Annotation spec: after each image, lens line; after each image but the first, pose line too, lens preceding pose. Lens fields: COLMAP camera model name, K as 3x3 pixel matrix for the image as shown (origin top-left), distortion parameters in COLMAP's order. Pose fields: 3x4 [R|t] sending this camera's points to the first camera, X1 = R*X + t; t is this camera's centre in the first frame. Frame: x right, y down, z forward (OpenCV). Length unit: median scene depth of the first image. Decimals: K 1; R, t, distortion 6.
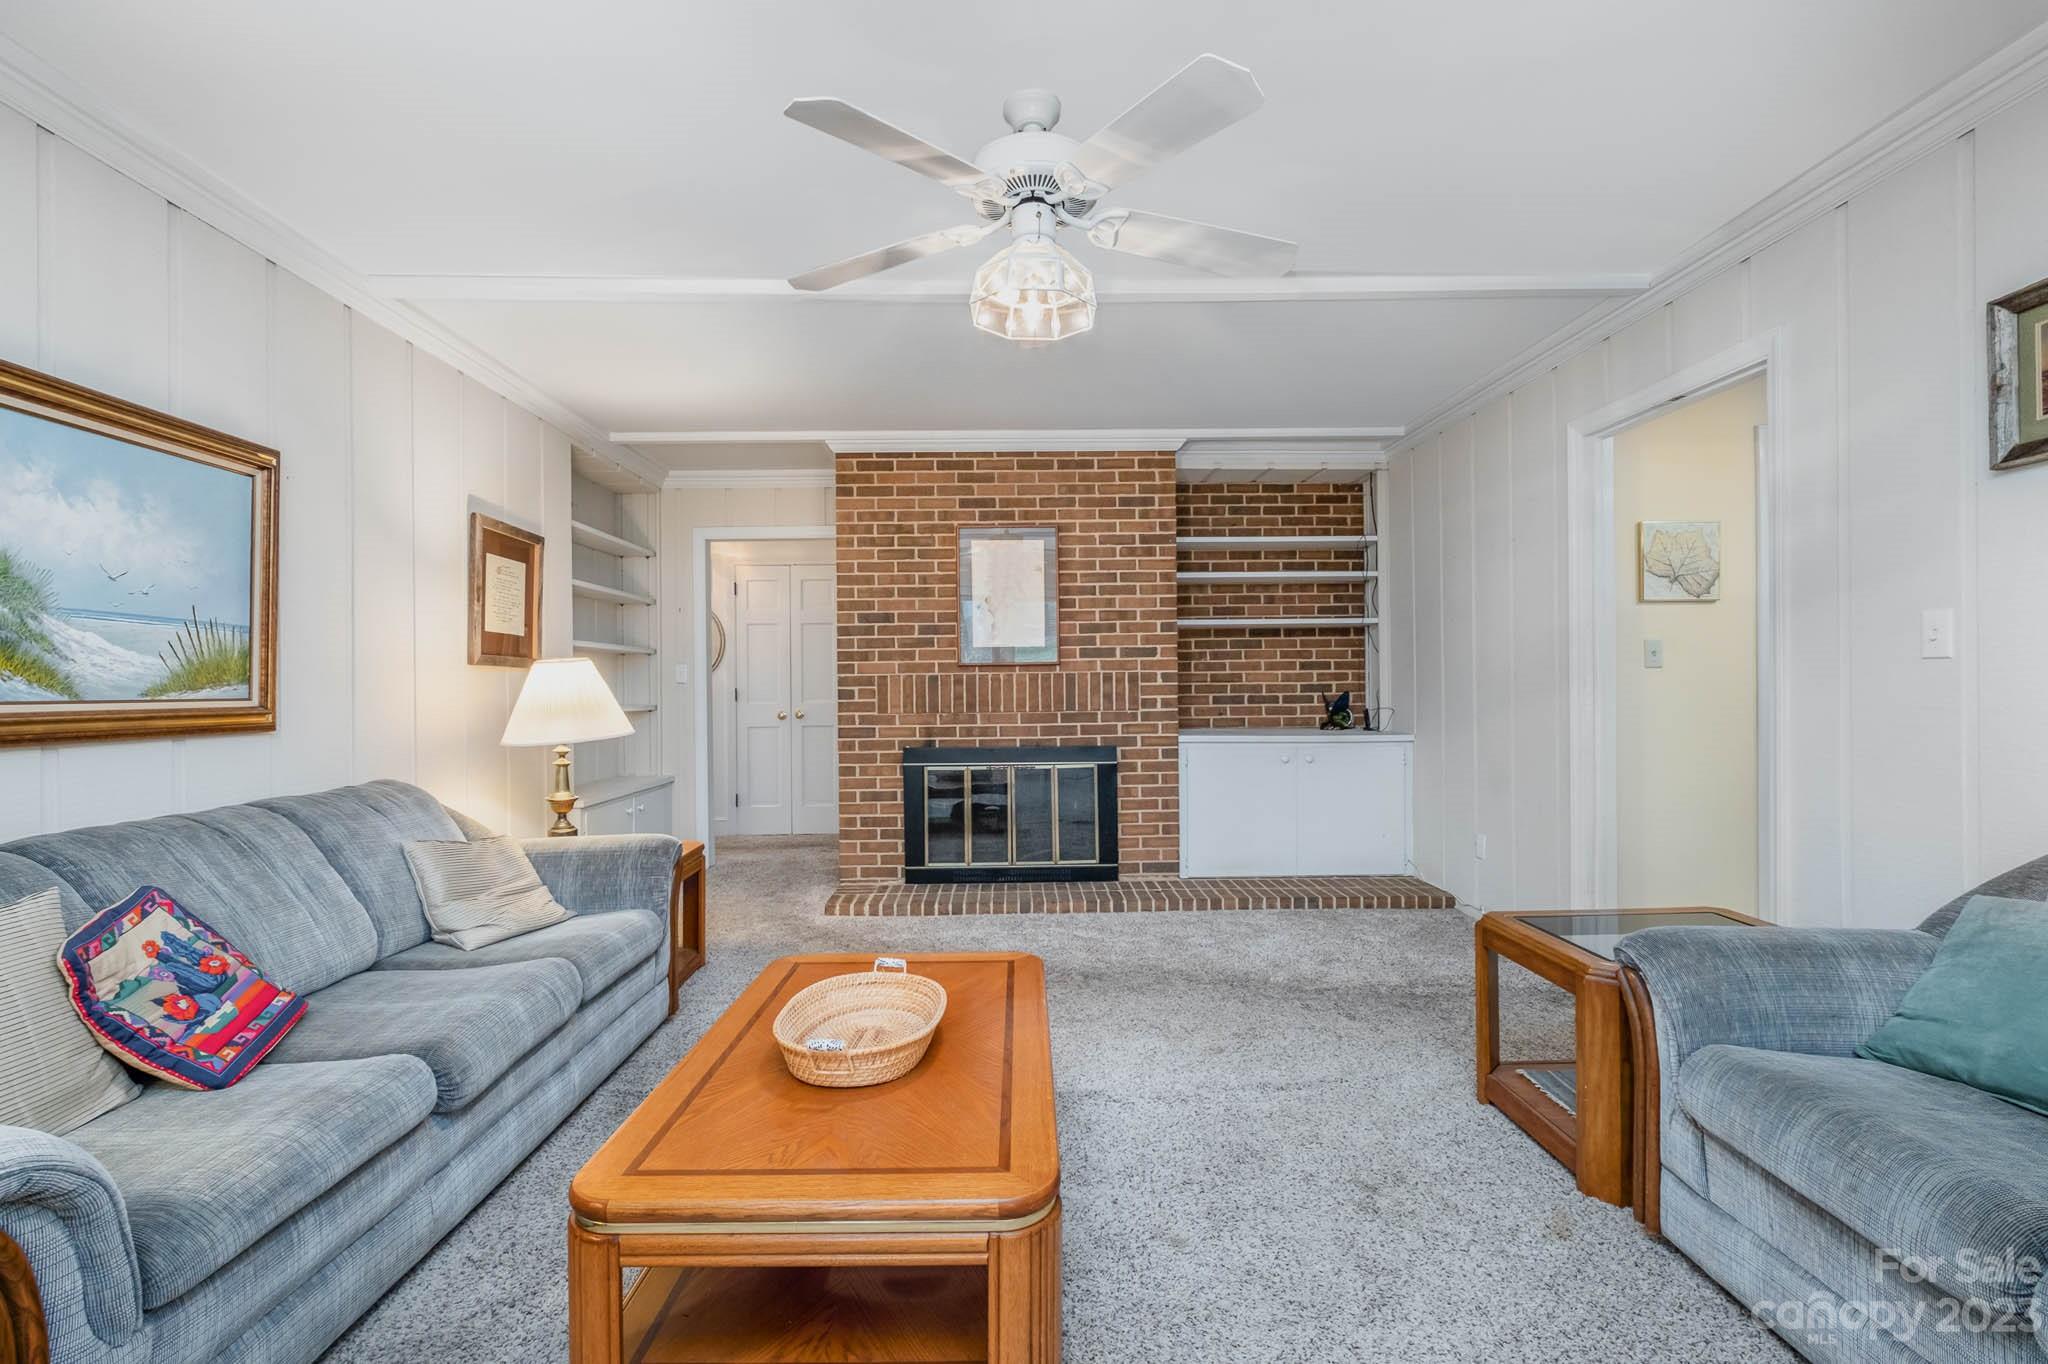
lens RADIAL K [[898.2, 0, 1022.7], [0, 898.2, 683.2], [0, 0, 1]] dist [-0.010495, 0.000579]
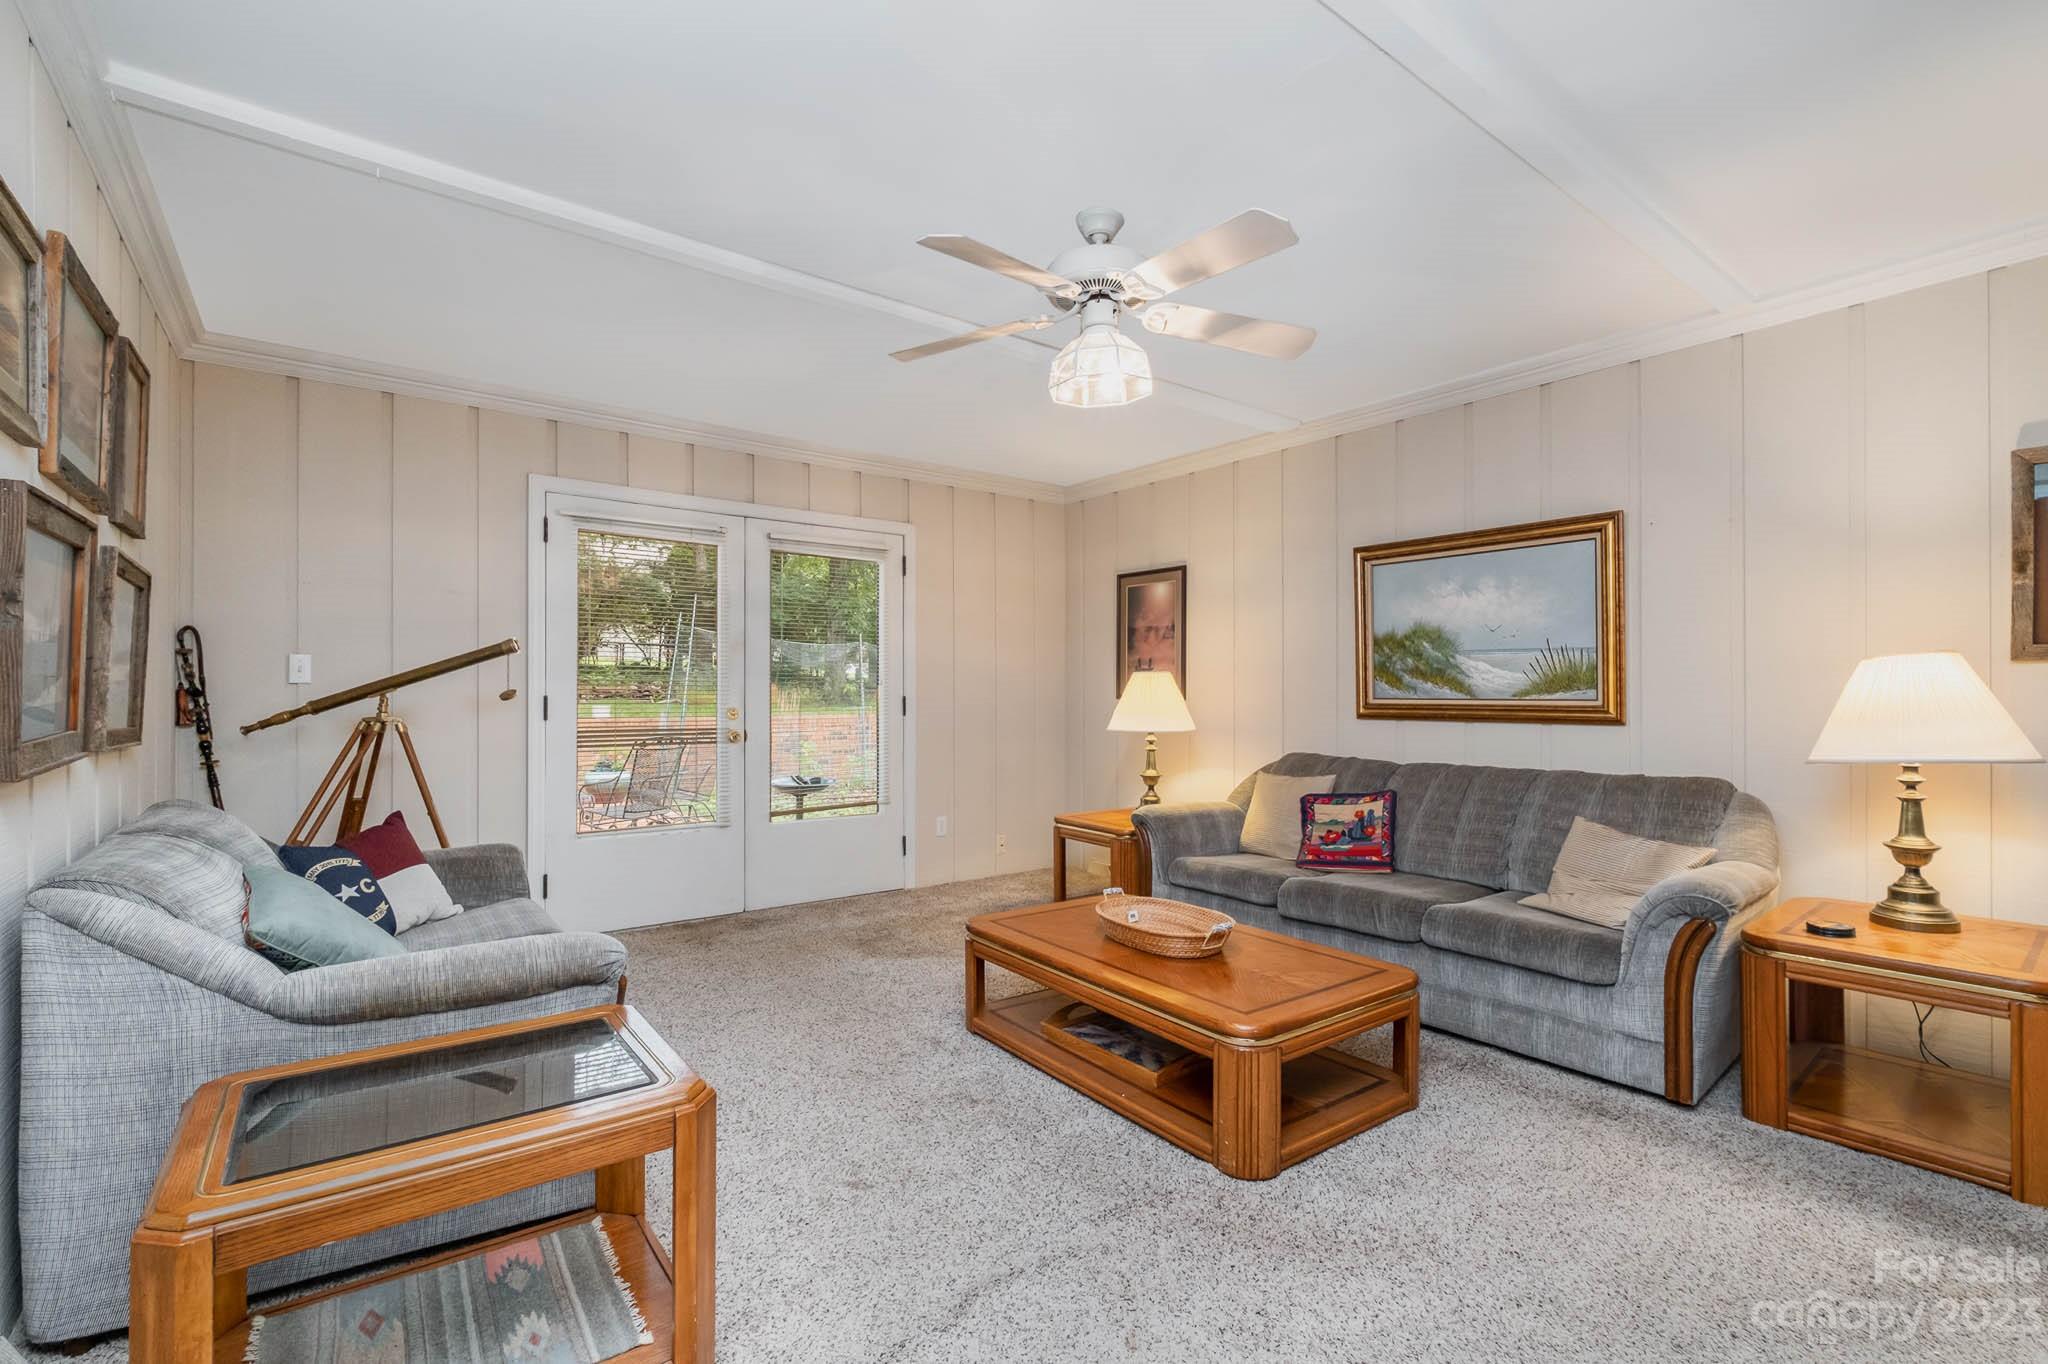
lens RADIAL K [[898.2, 0, 1023.2], [0, 898.2, 684.4], [0, 0, 1]] dist [-0.010495, 0.000579]
pose [[-0.805227, -0.001554, -0.592965, 0.741481], [0.007014, 0.999902, -0.012146, 0.004929], [0.592926, -0.013940, -0.805136, 1.760325]]
